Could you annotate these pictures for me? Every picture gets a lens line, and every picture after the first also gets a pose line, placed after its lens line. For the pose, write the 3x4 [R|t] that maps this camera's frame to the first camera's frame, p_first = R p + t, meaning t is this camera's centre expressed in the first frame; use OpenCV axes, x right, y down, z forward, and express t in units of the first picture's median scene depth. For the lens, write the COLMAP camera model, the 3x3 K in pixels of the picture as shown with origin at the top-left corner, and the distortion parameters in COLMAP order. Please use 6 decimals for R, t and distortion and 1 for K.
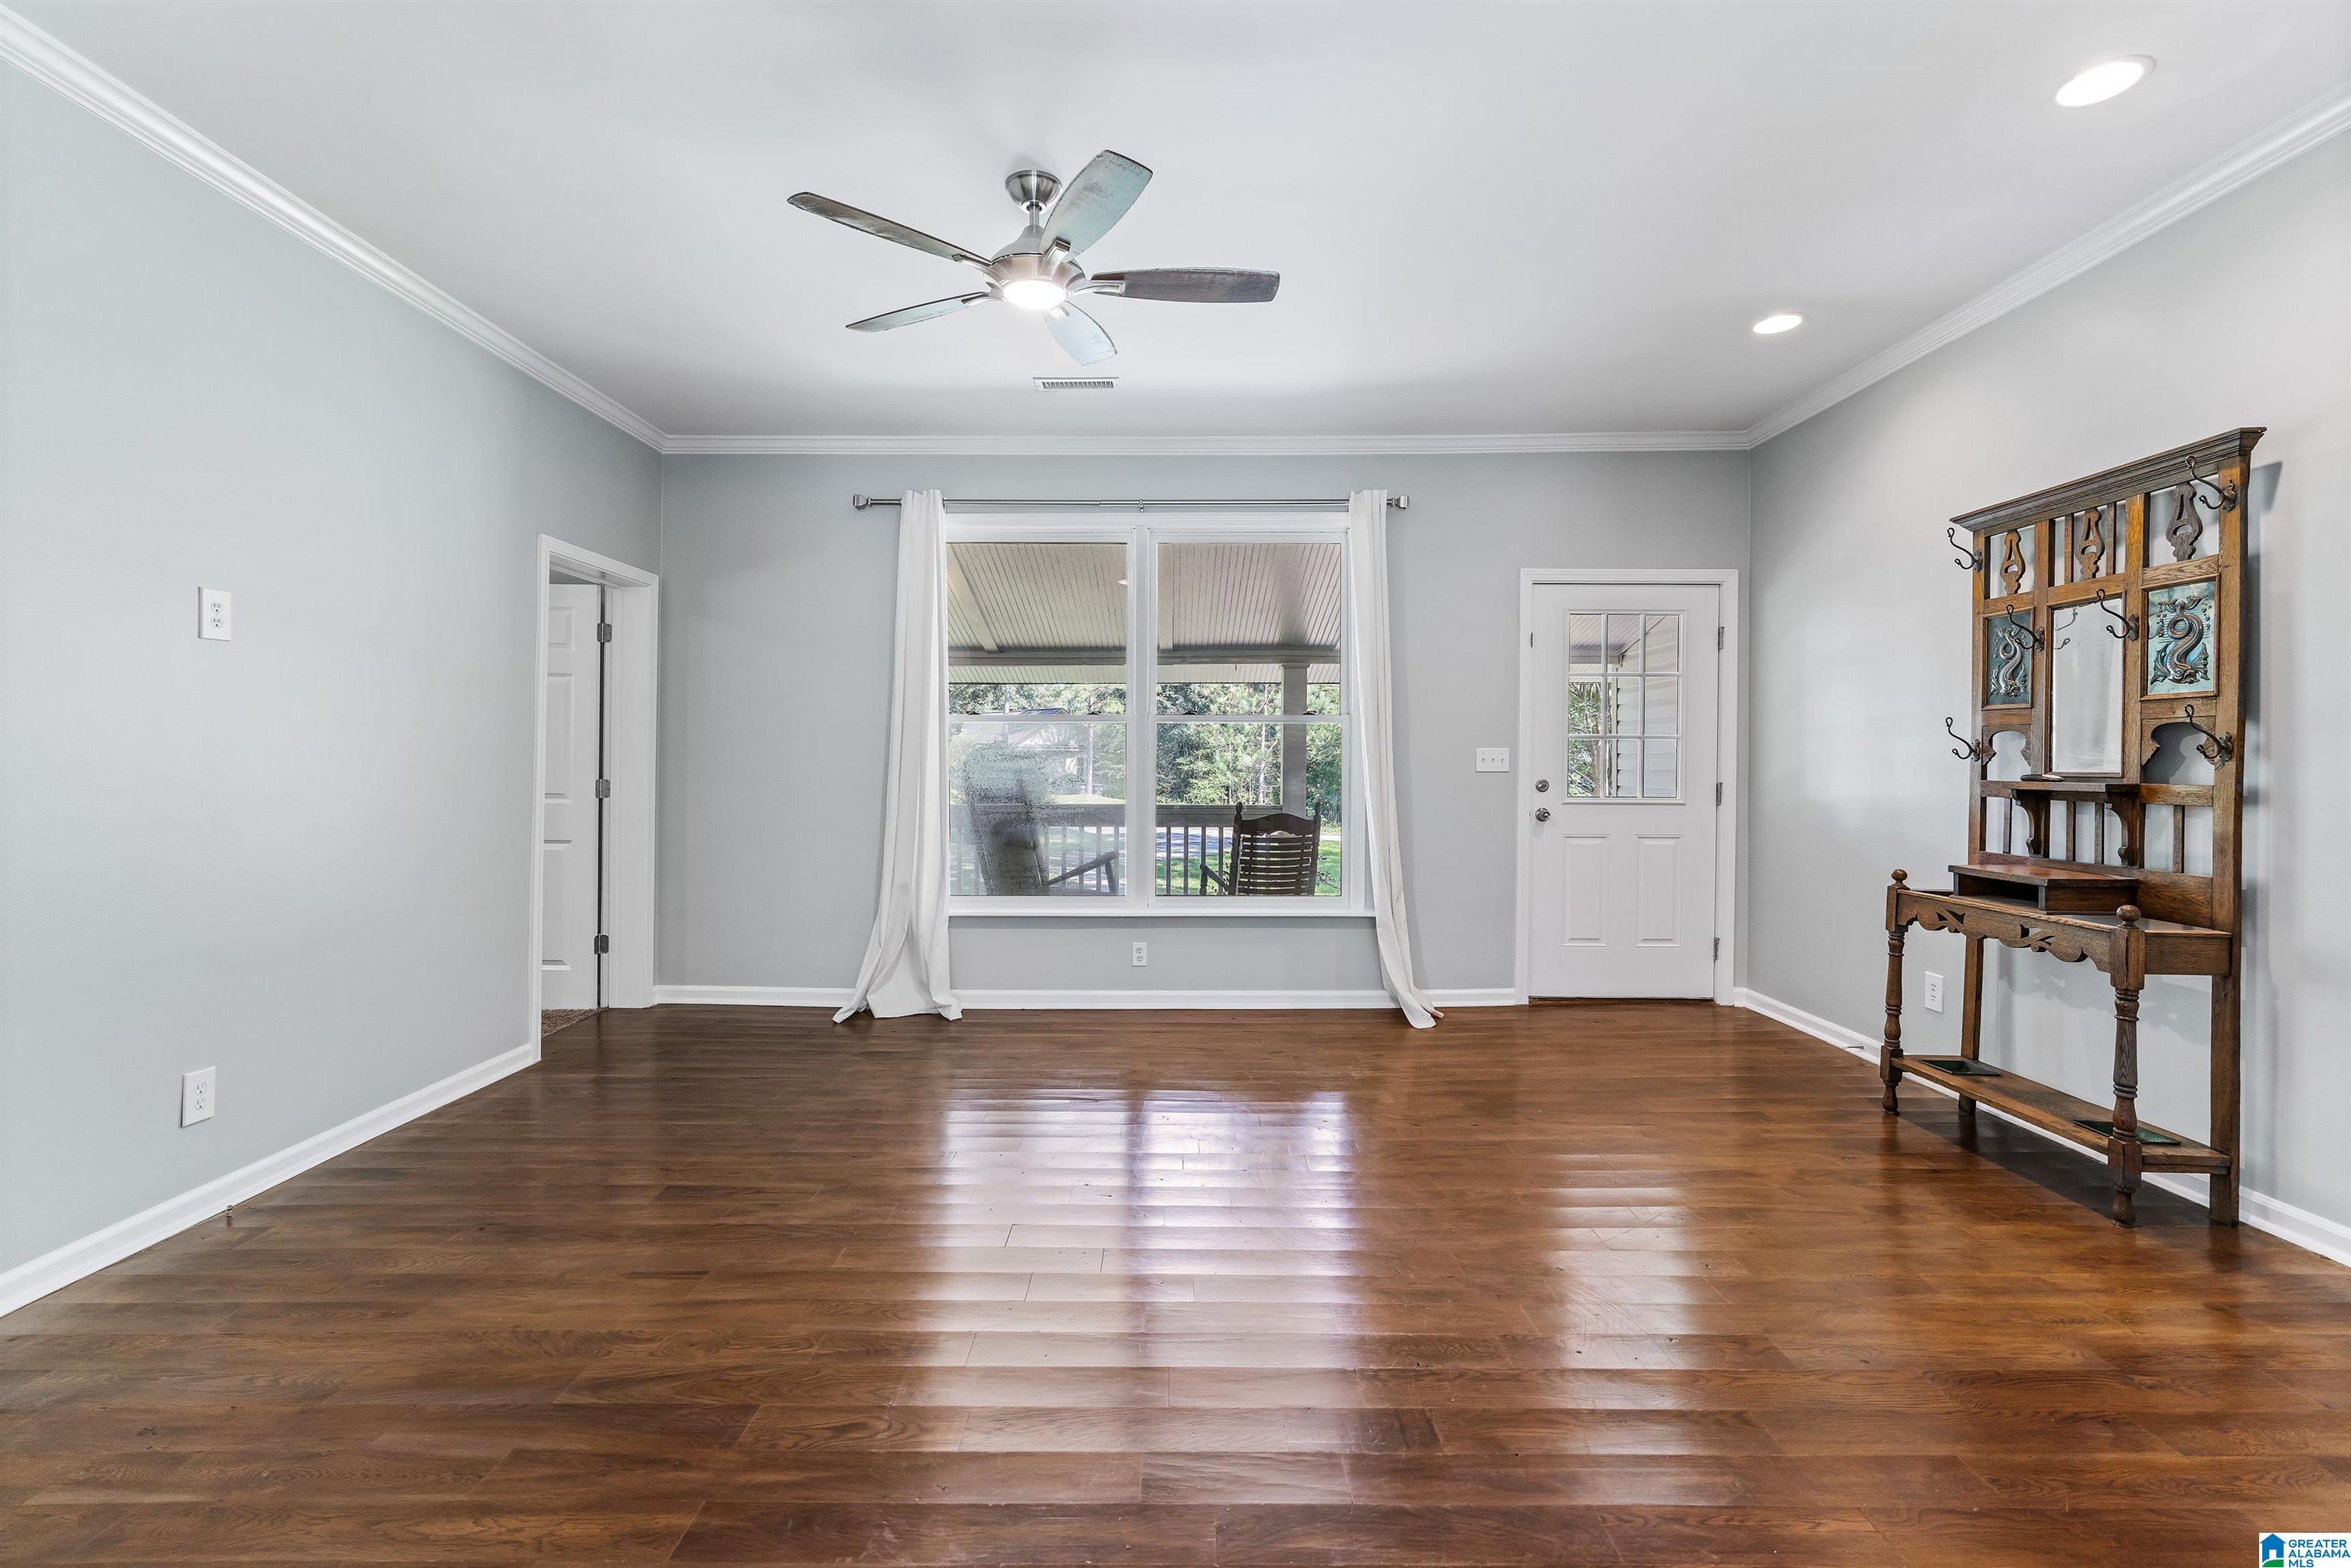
lens RADIAL K [[1054.3, 0, 1162.0], [0, 1054.3, 773.7], [0, 0, 1]] dist [-0.016517, 0.000769]
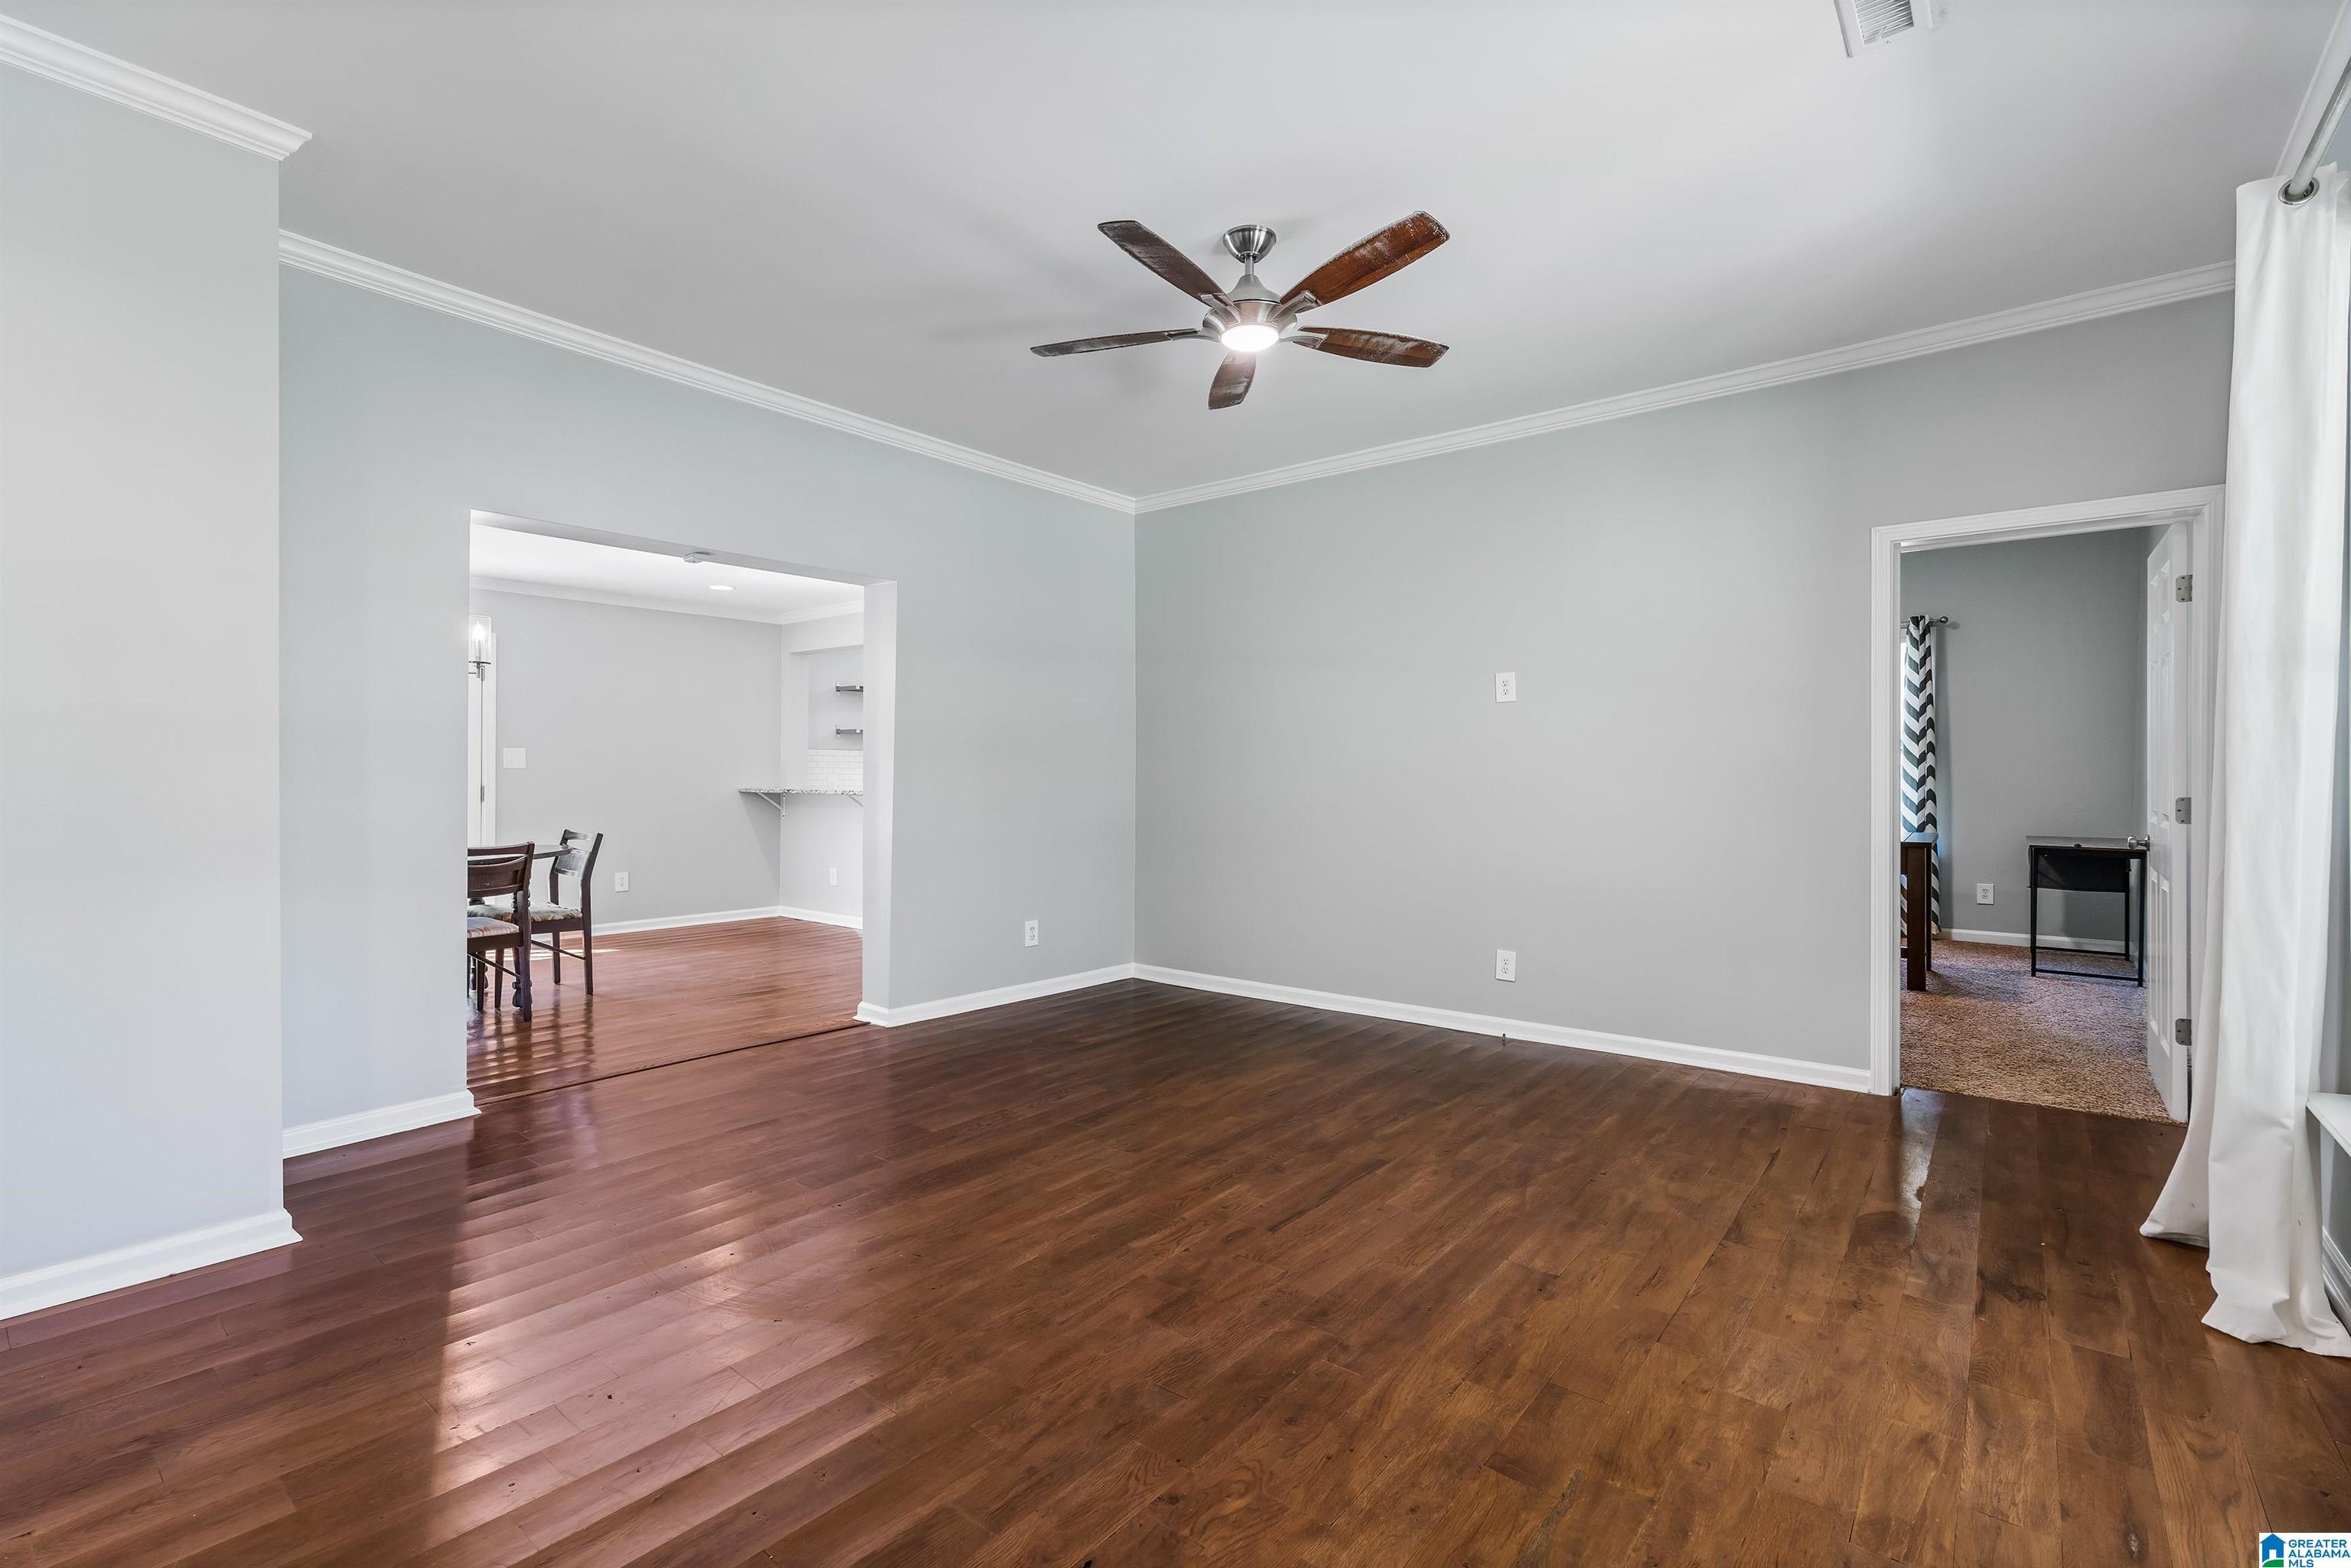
lens RADIAL K [[1054.3, 0, 1162.0], [0, 1054.3, 773.7], [0, 0, 1]] dist [-0.016517, 0.000769]
pose [[-0.620264, 0.000084, -0.784393, 0.654070], [-0.009419, 0.999927, 0.007555, -0.015099], [0.784336, 0.012075, -0.620218, 1.327448]]
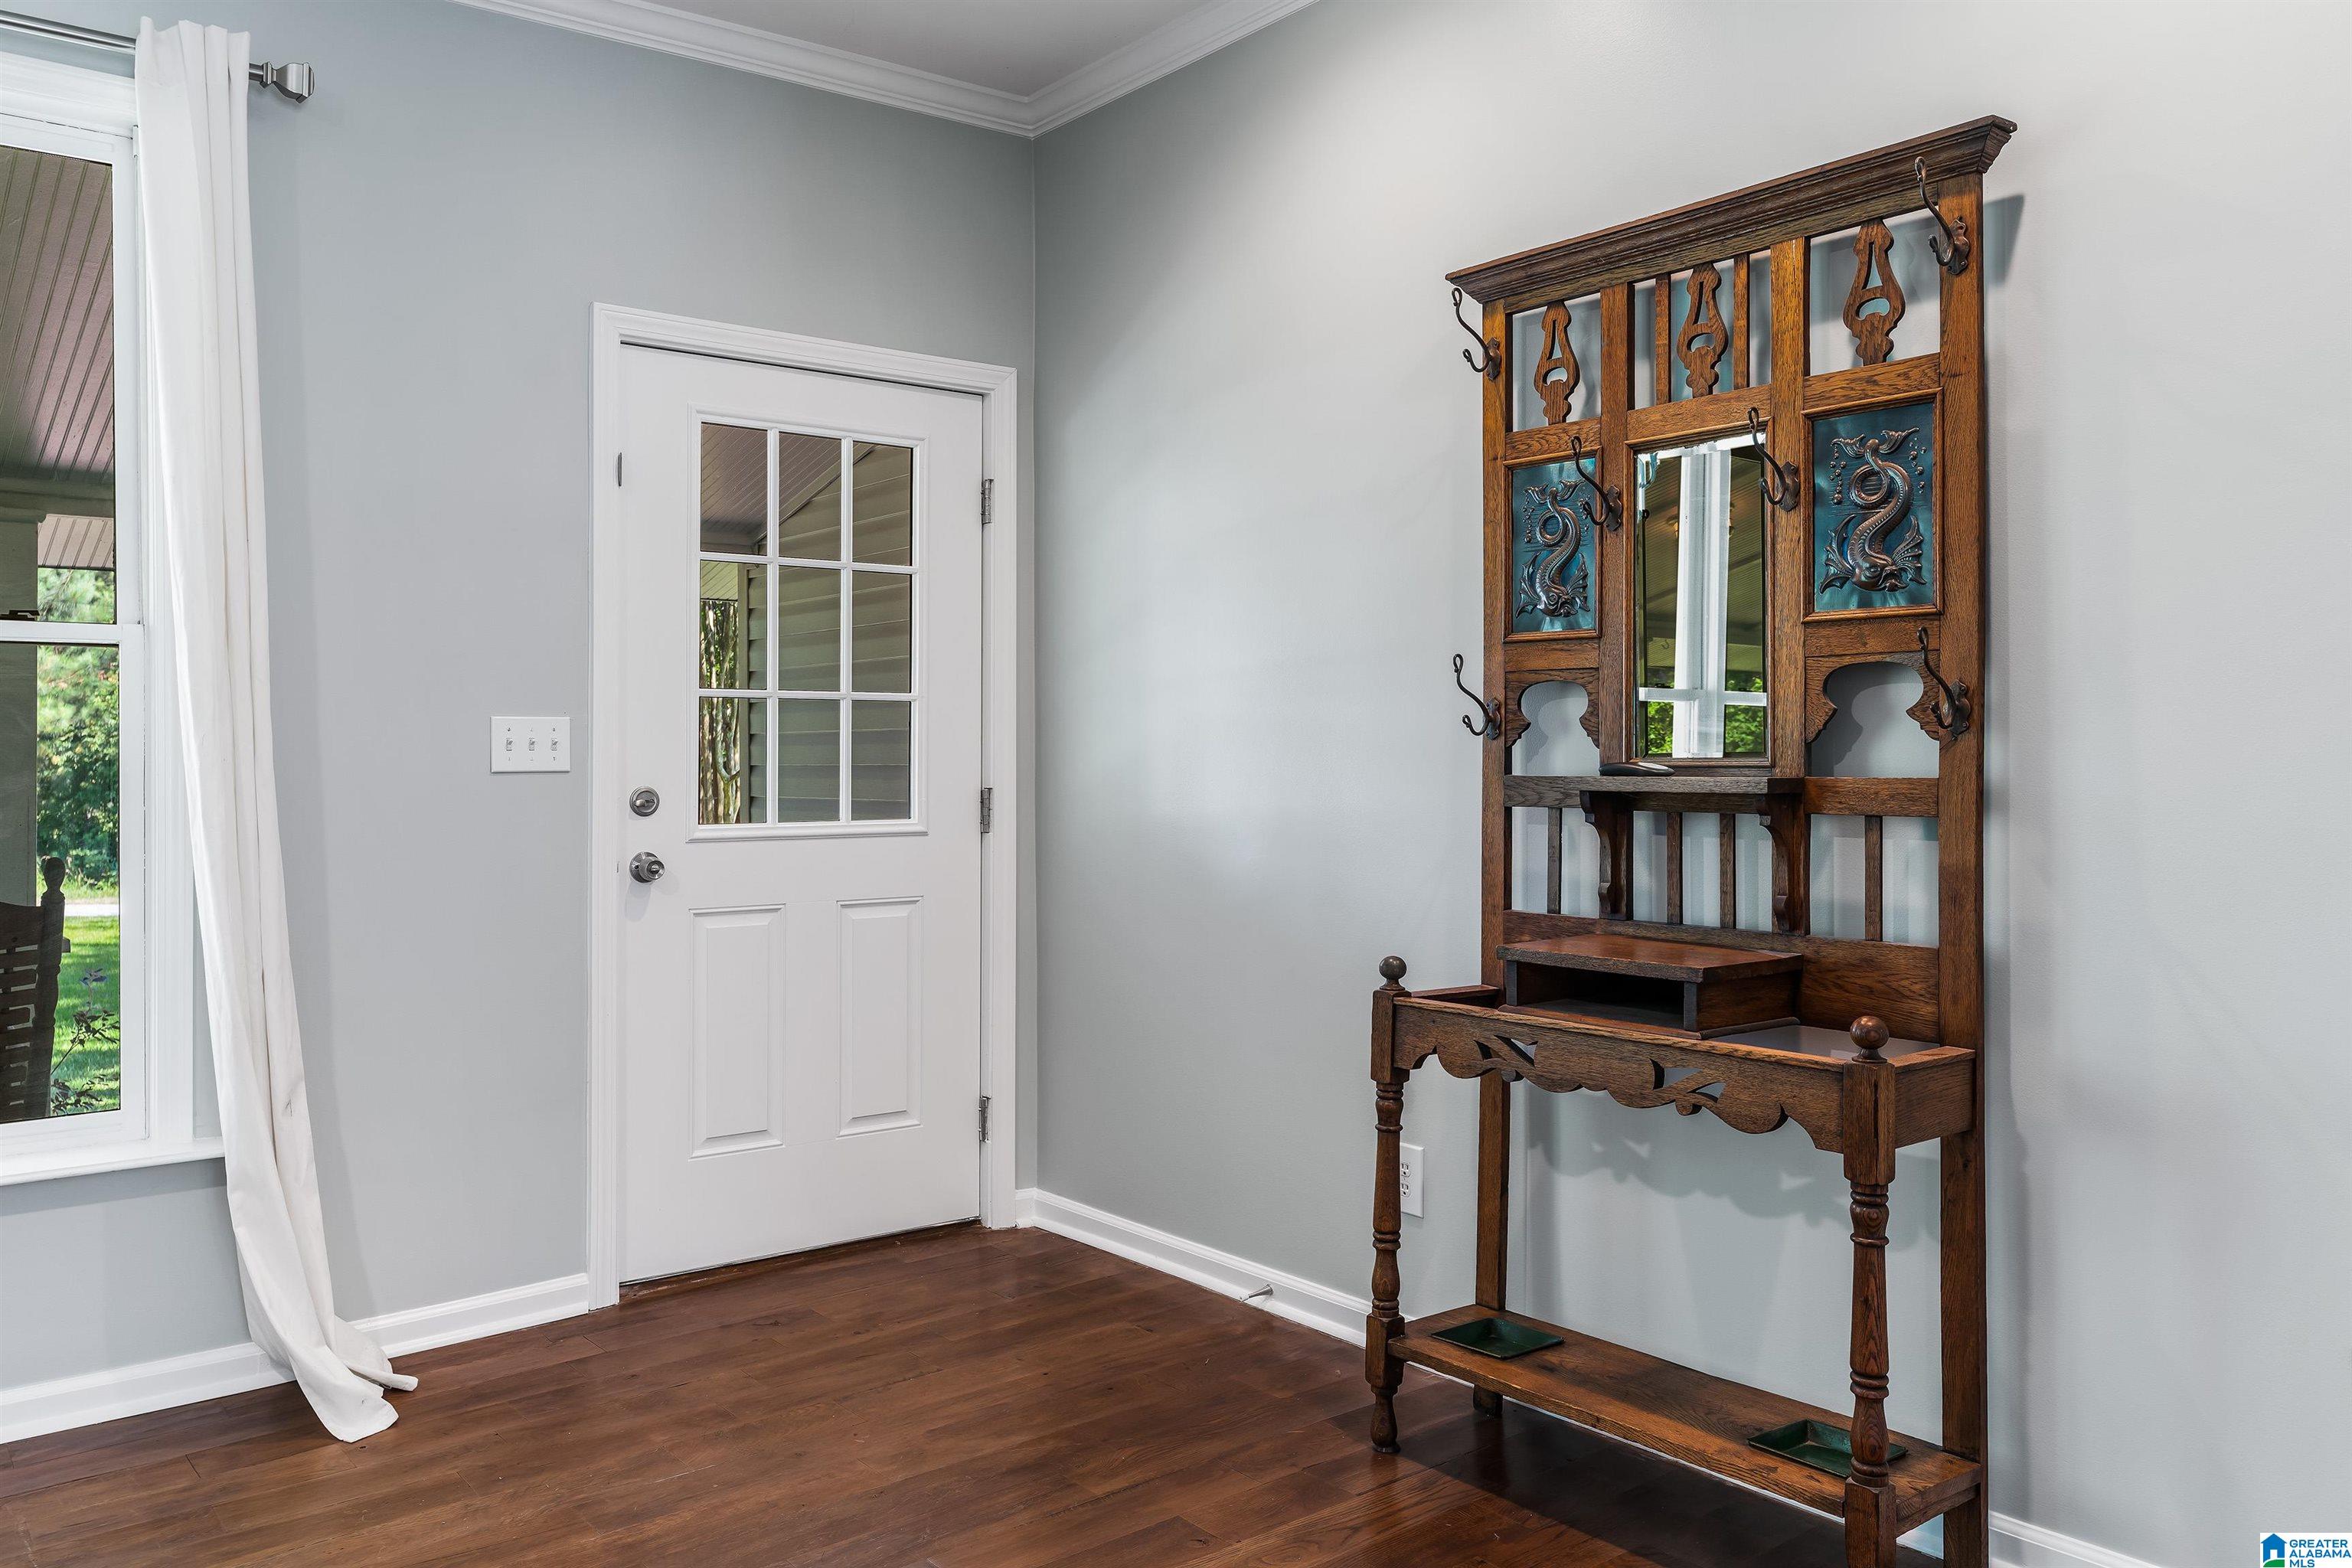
lens RADIAL K [[1782.7, 0, 1182.5], [0, 1782.7, 746.8], [0, 0, 1]] dist [0.012055, 0.005006]
pose [[0.774006, -0.002146, 0.633175, 0.092478], [0.013365, 0.999827, -0.012949, 0.001485], [-0.633038, 0.018485, 0.773900, 0.418308]]
